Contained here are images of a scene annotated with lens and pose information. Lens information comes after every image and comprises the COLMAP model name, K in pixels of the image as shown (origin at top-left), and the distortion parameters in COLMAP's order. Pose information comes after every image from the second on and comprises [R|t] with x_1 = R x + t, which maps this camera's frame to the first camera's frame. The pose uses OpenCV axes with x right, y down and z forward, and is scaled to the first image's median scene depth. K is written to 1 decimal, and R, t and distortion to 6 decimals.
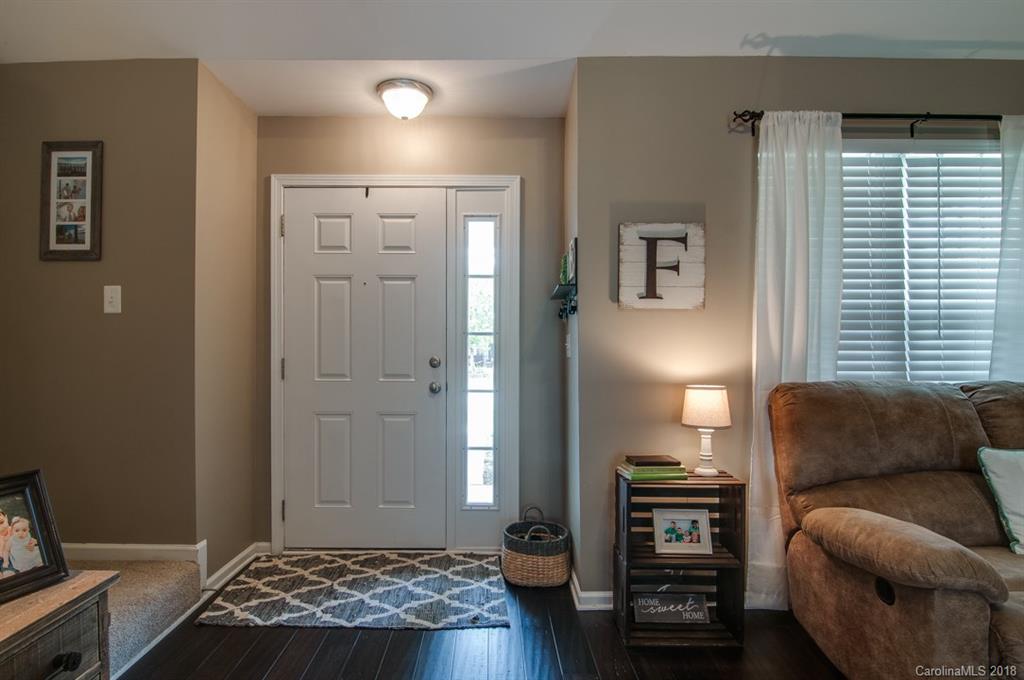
lens RADIAL K [[552.1, 0, 497.0], [0, 552.1, 353.8], [0, 0, 1]] dist [-0.012212, -0.006838]
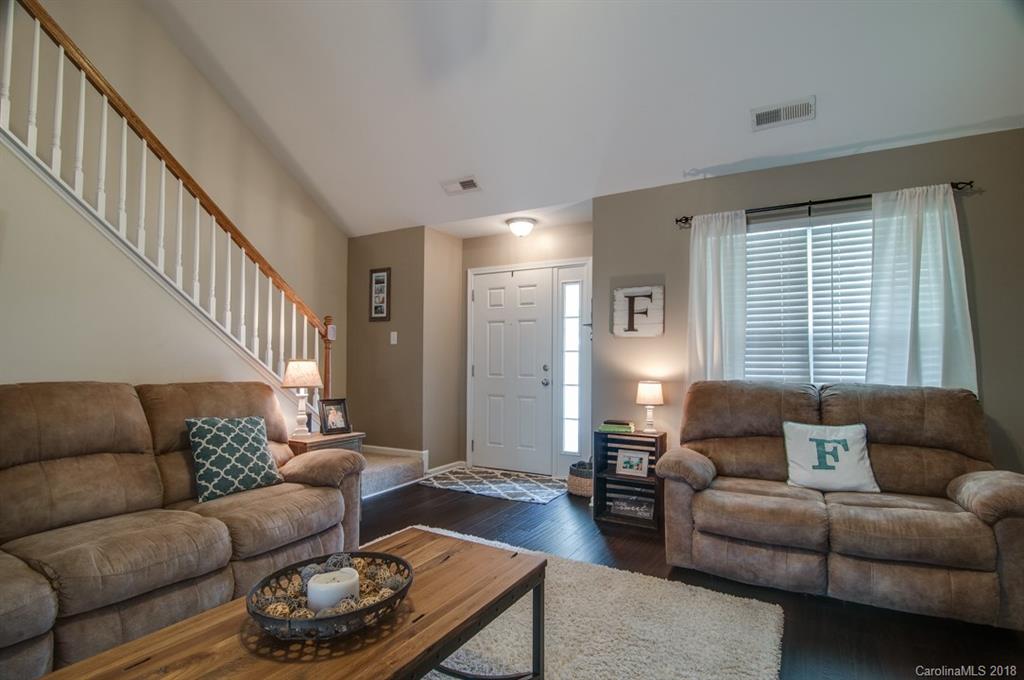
lens RADIAL K [[482.7, 0, 523.3], [0, 482.7, 360.0], [0, 0, 1]] dist [-0.014932, -0.006373]
pose [[0.886542, -0.000215, -0.462649, 0.673407], [-0.003943, 0.999960, -0.008021, 0.003613], [0.462632, 0.008935, 0.886505, -0.493580]]
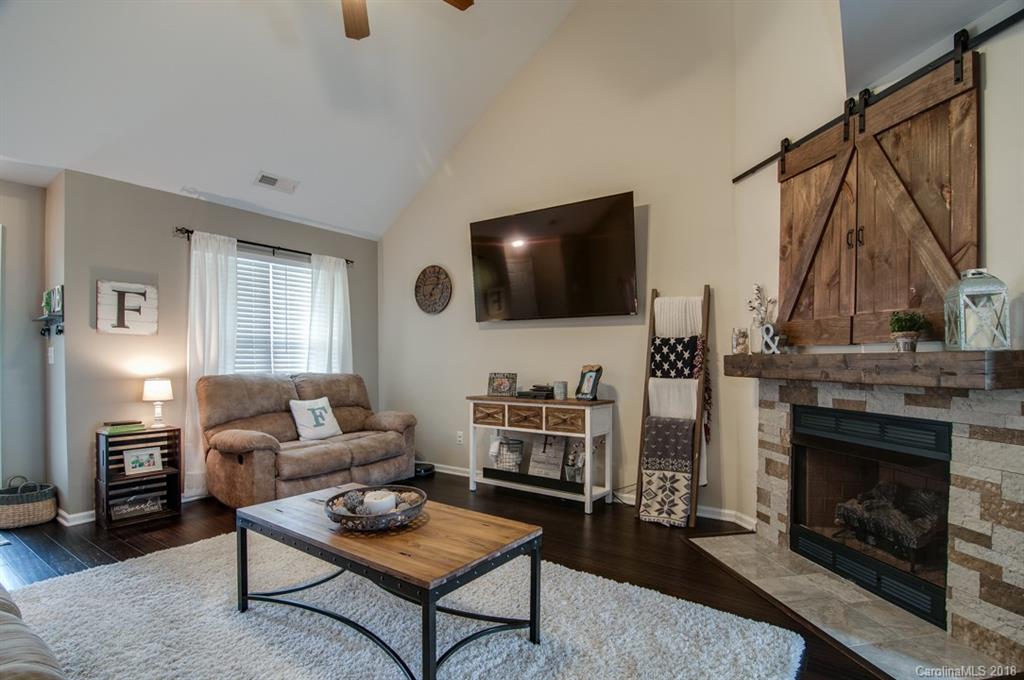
lens RADIAL K [[482.7, 0, 499.8], [0, 482.7, 361.8], [0, 0, 1]] dist [-0.014932, -0.006373]
pose [[0.582611, -0.004172, 0.812741, -0.220329], [0.005184, 0.999986, 0.001417, 0.006467], [-0.812735, 0.003388, 0.582624, -0.754189]]
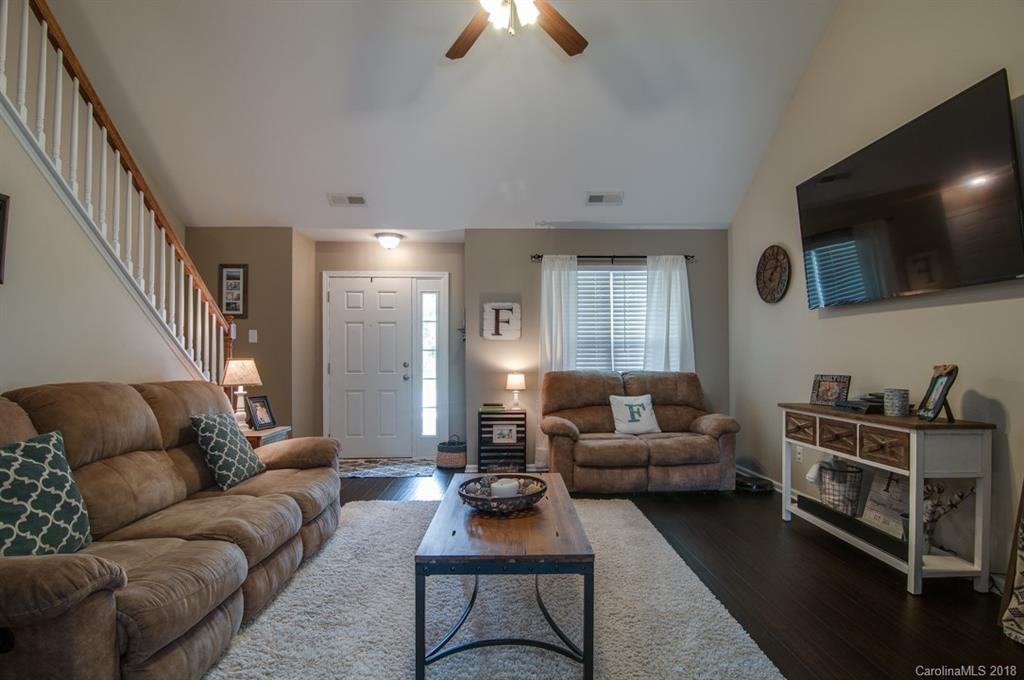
lens RADIAL K [[482.7, 0, 524.9], [0, 482.7, 360.4], [0, 0, 1]] dist [-0.014932, -0.006373]
pose [[0.998221, -0.005949, 0.059322, 0.273045], [0.006043, 0.999981, -0.001403, 0.006316], [-0.059312, 0.001758, 0.998238, -0.990133]]
